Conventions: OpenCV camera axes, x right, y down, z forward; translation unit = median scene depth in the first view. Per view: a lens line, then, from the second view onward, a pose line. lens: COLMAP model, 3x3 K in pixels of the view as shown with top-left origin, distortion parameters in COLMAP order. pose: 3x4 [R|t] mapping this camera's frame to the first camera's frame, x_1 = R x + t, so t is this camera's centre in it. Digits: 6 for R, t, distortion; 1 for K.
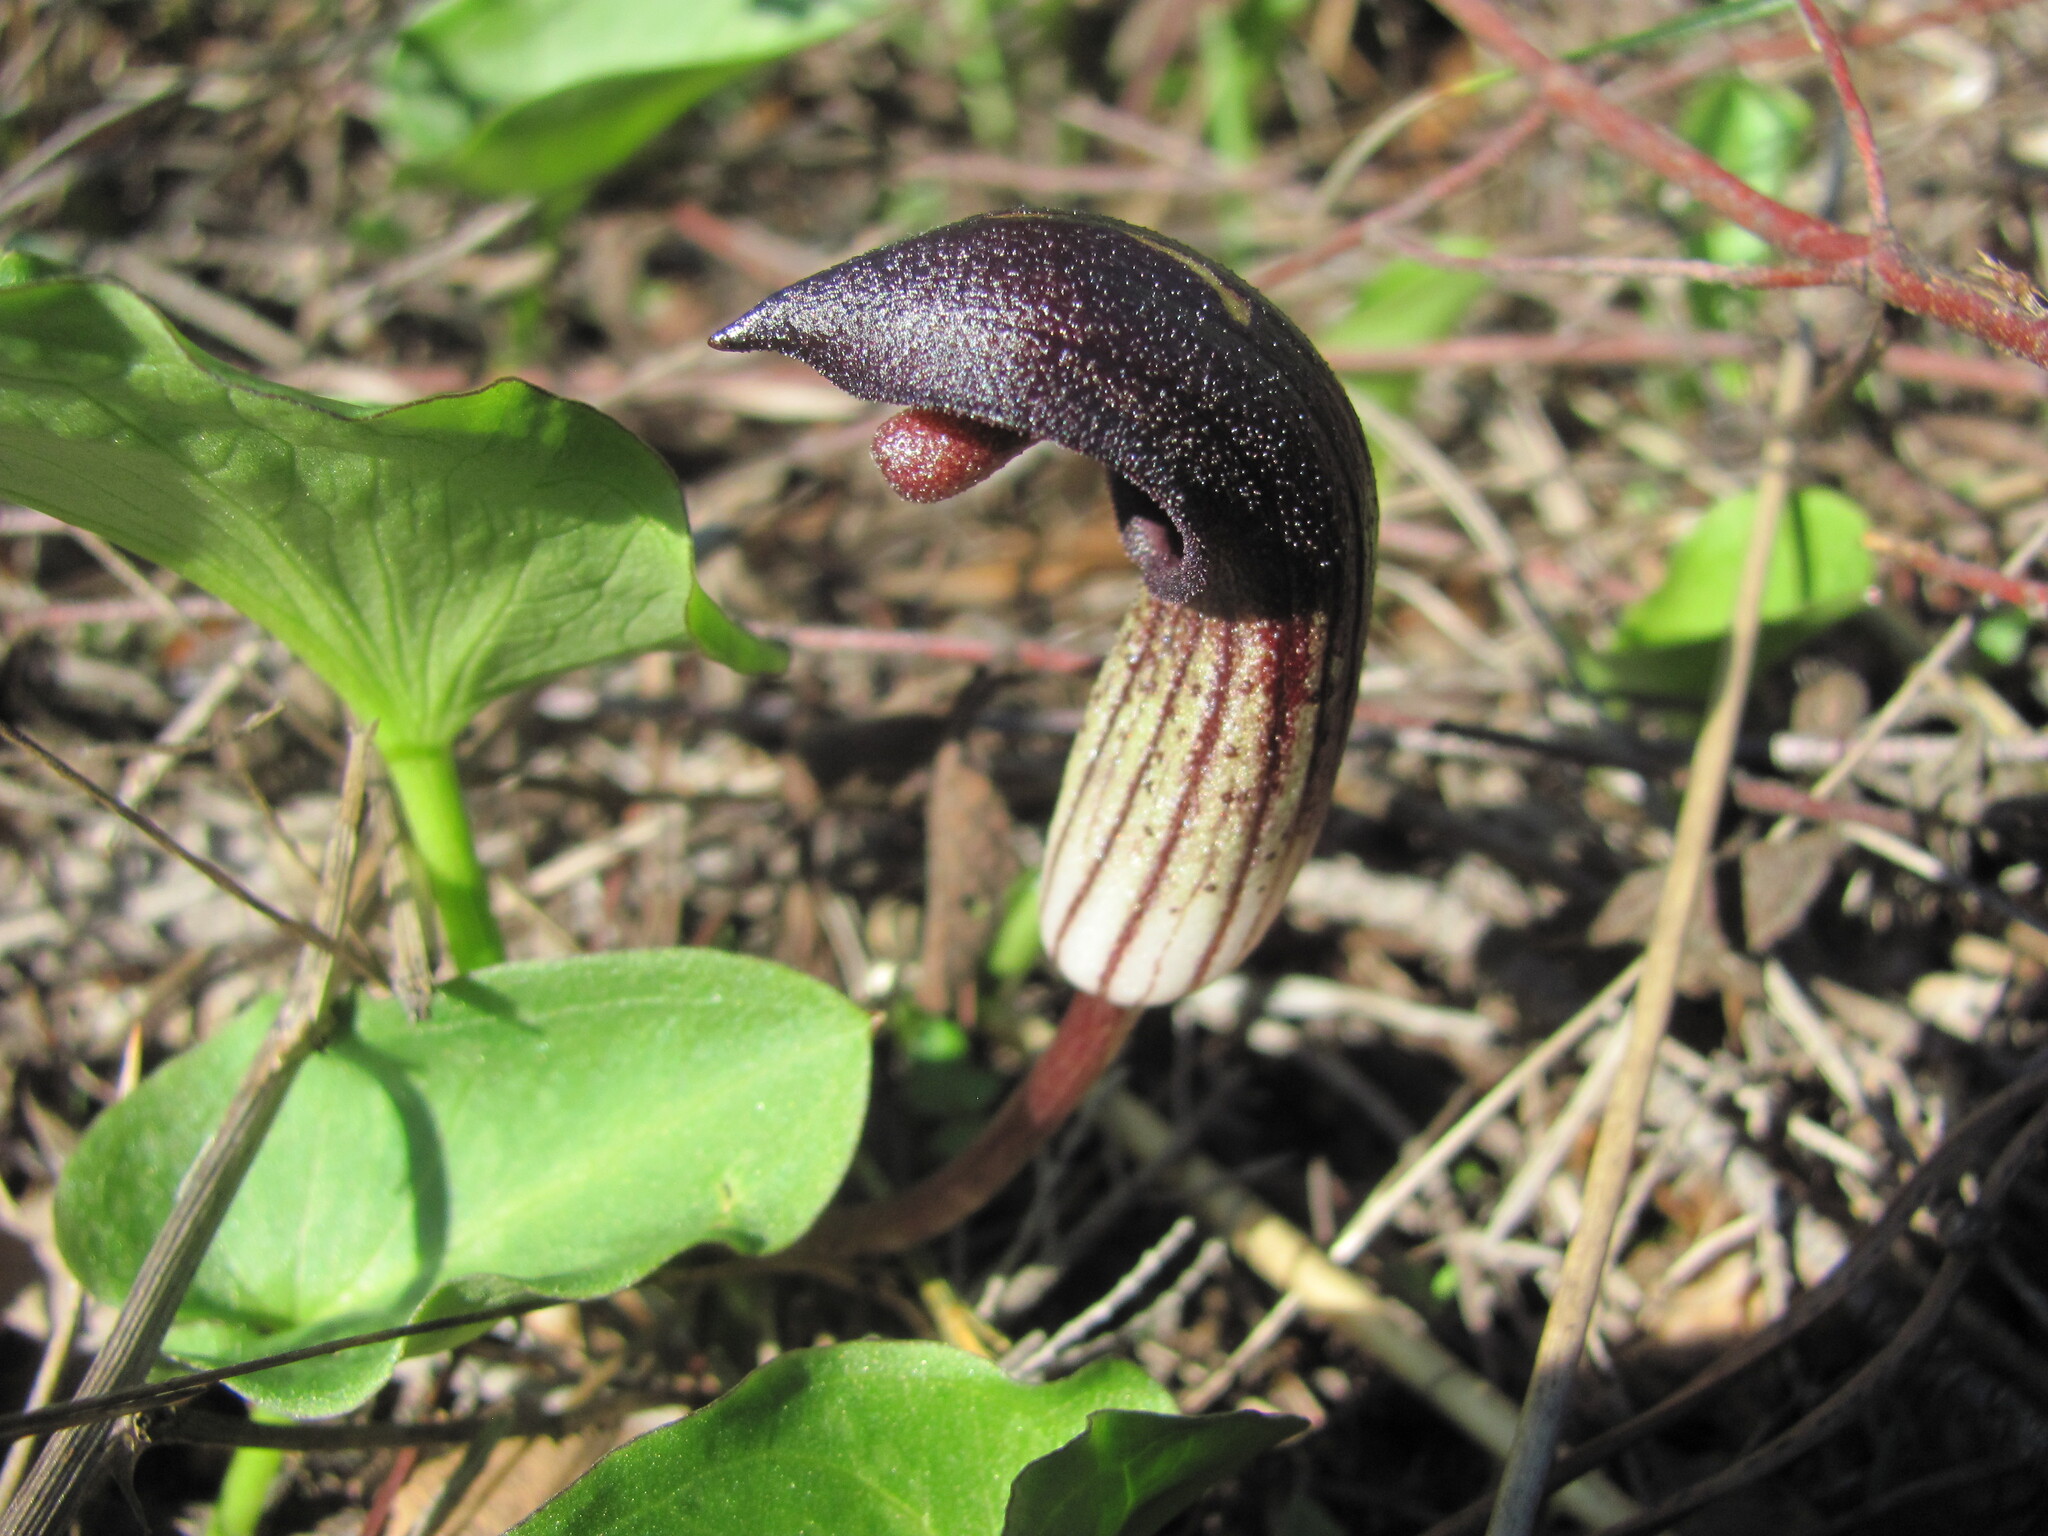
lens RADIAL K [[2139.4, 0, 1016.7], [0, 2139.4, 786.1], [0, 0, 1]] dist [-0.223837, 0.250625]
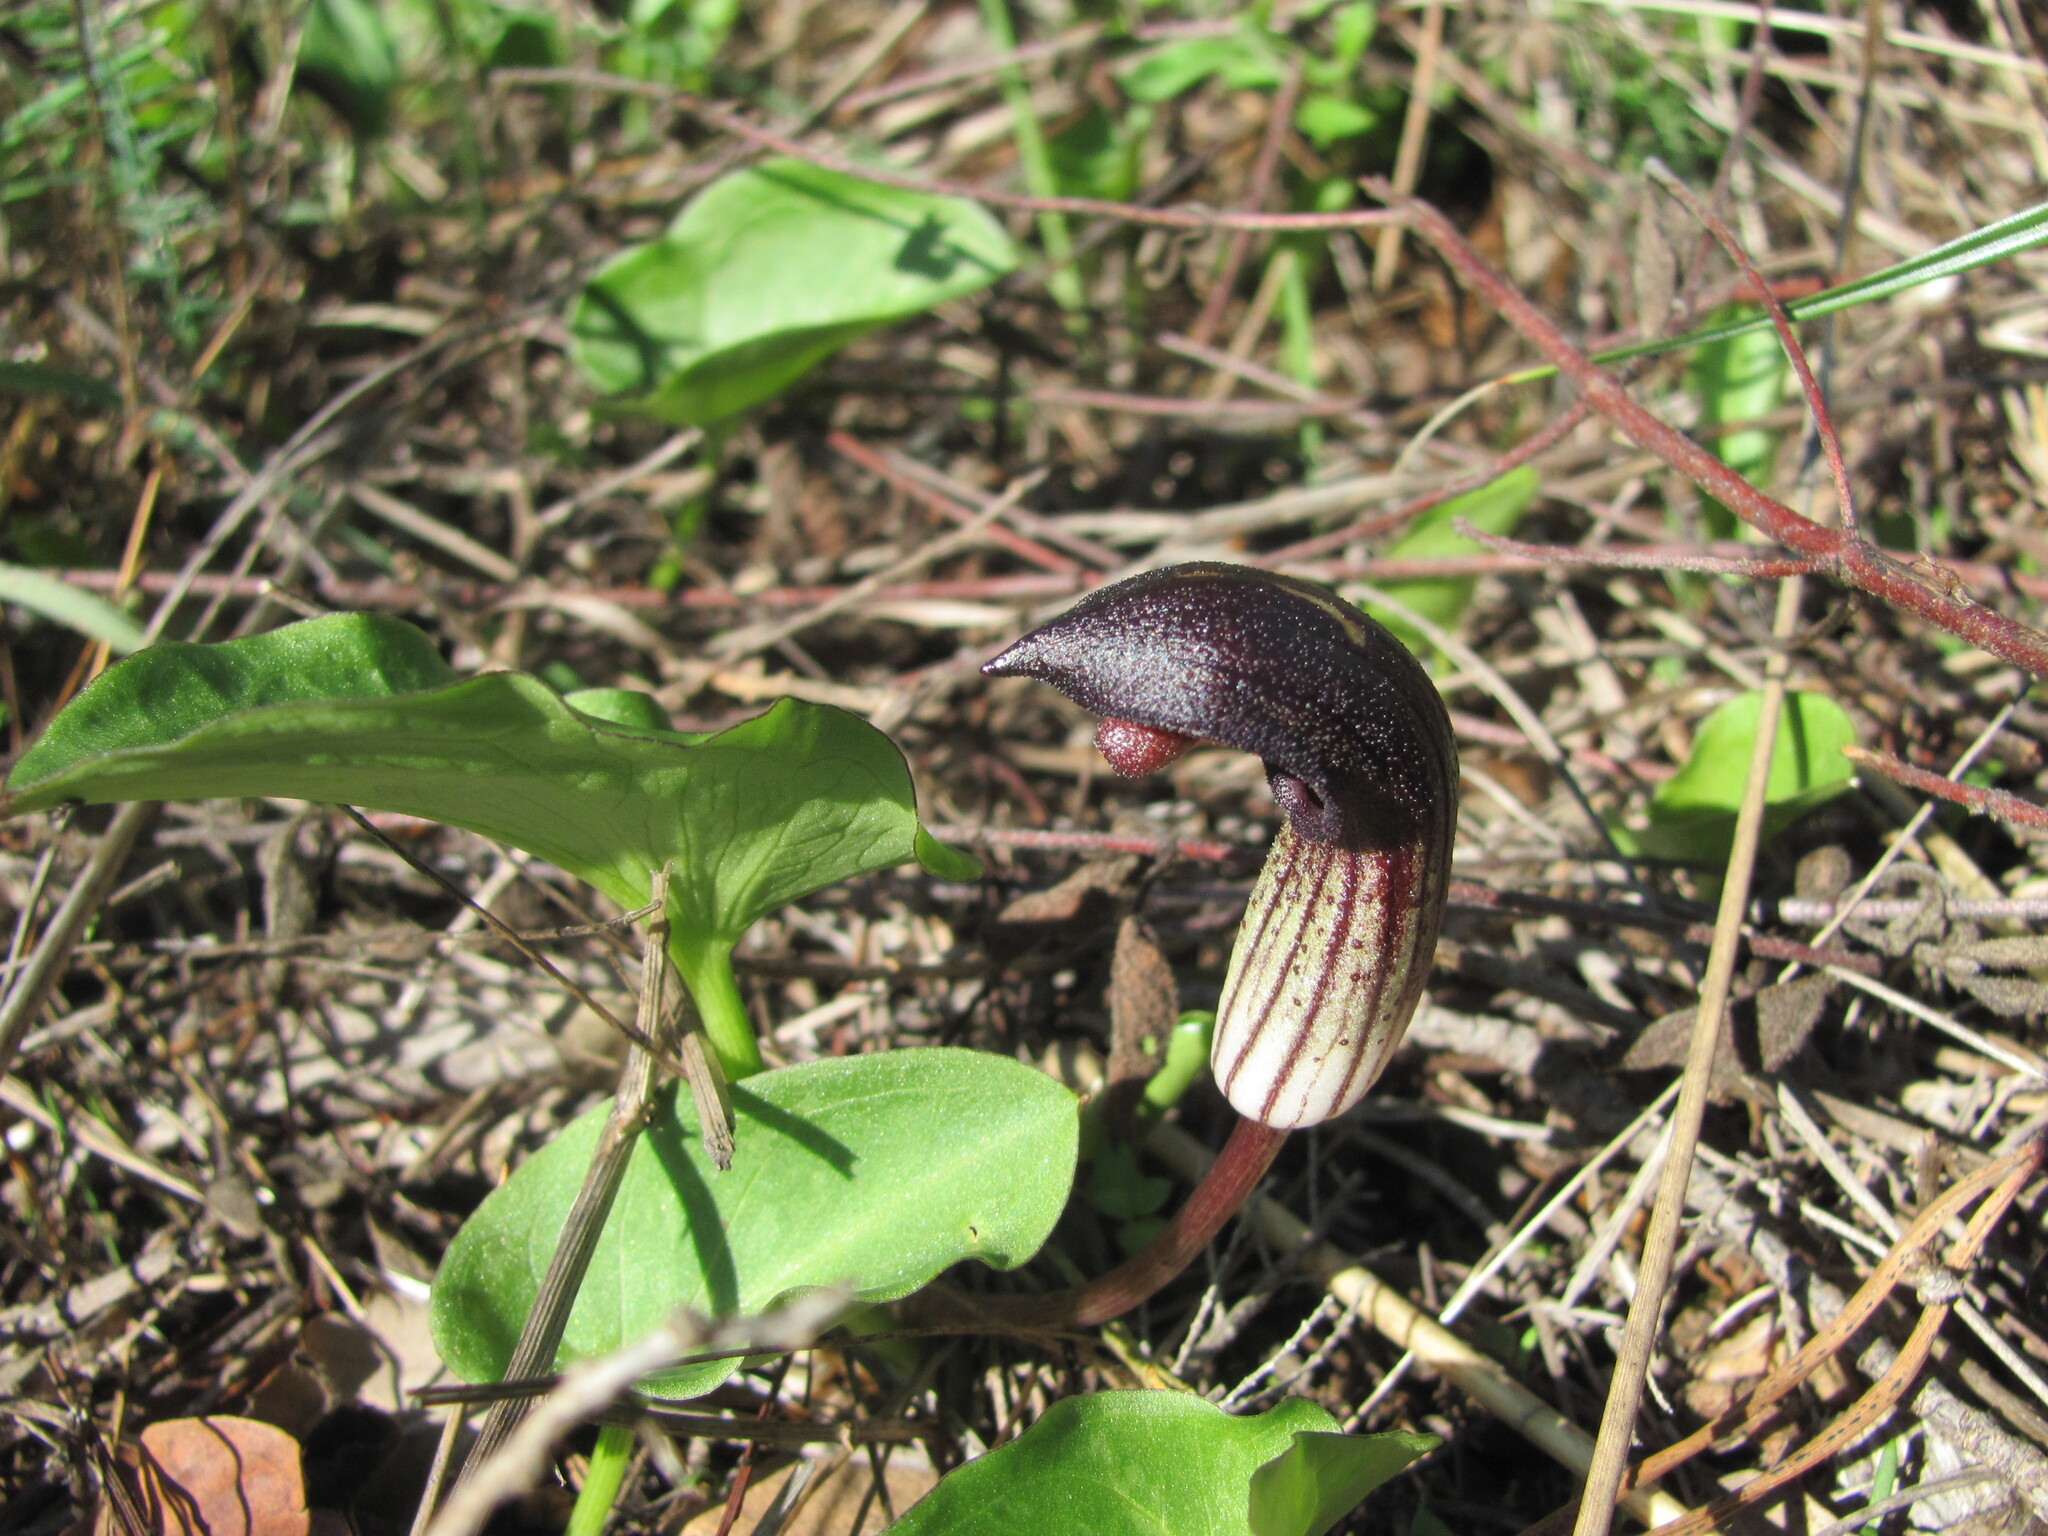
lens RADIAL K [[2132.1, 0, 1016.5], [0, 2132.1, 781.9], [0, 0, 1]] dist [-0.213443, 0.218238]
pose [[0.999058, -0.031444, -0.029910, -0.068717], [0.029853, 0.998188, -0.052246, -0.051235], [0.031498, 0.051303, 0.998186, -0.344301]]
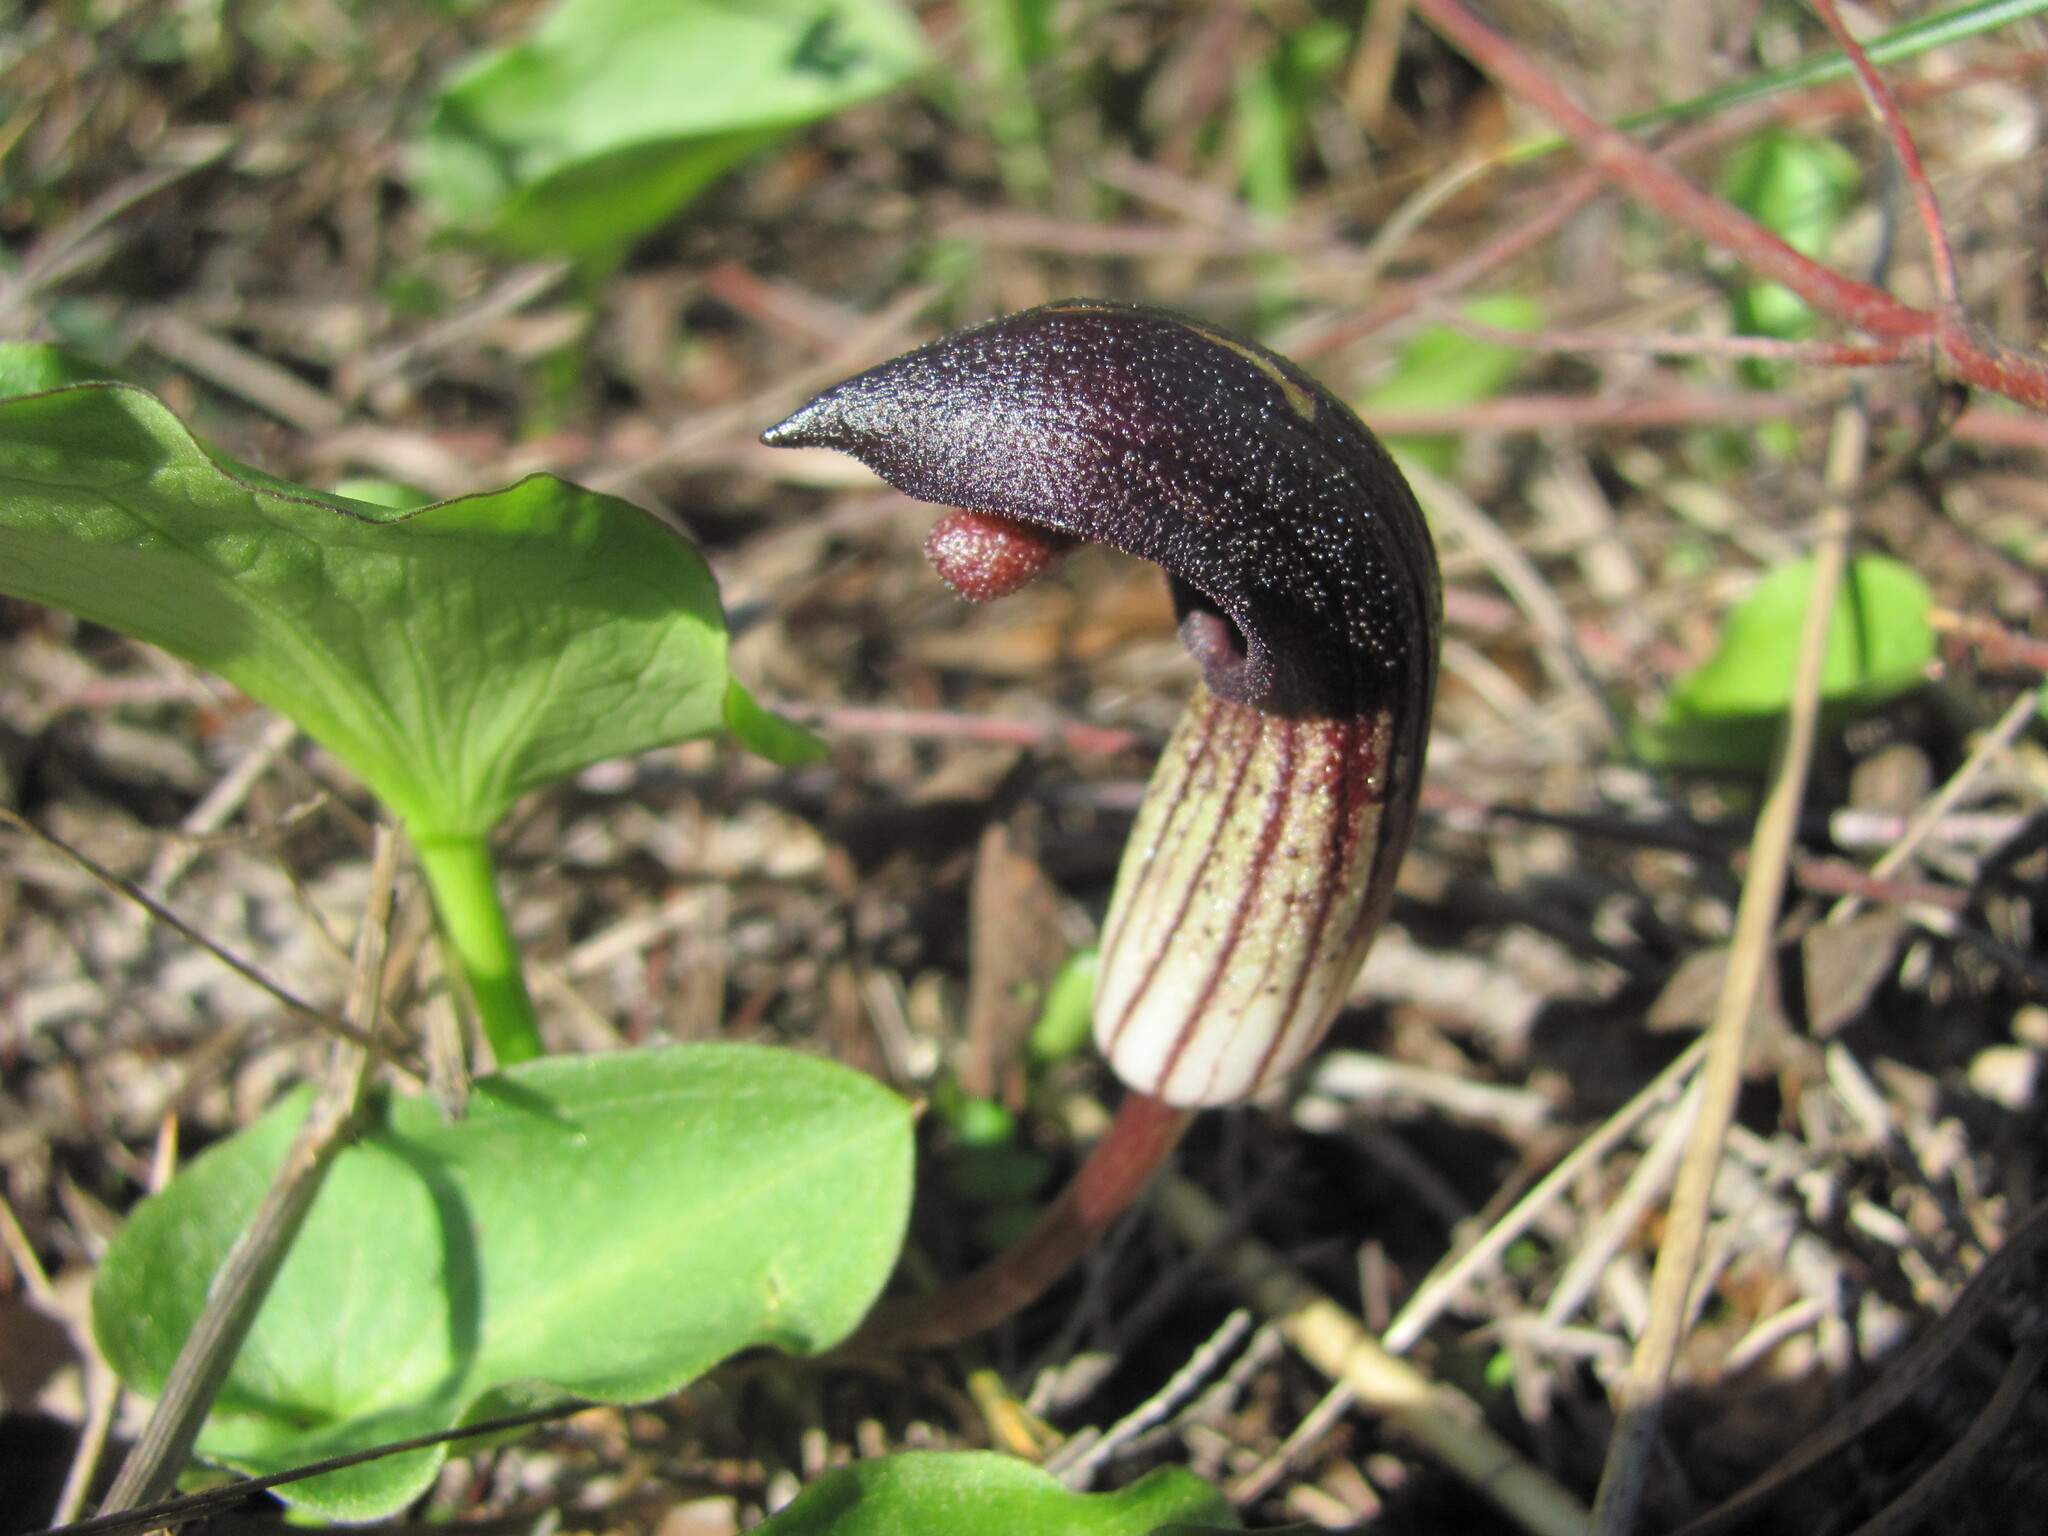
lens RADIAL K [[2132.1, 0, 1016.5], [0, 2132.1, 781.9], [0, 0, 1]] dist [-0.213443, 0.218238]
pose [[0.999897, -0.002070, -0.014222, -0.011407], [0.001779, 0.999789, -0.020475, -0.026524], [0.014261, 0.020447, 0.999689, 0.022756]]
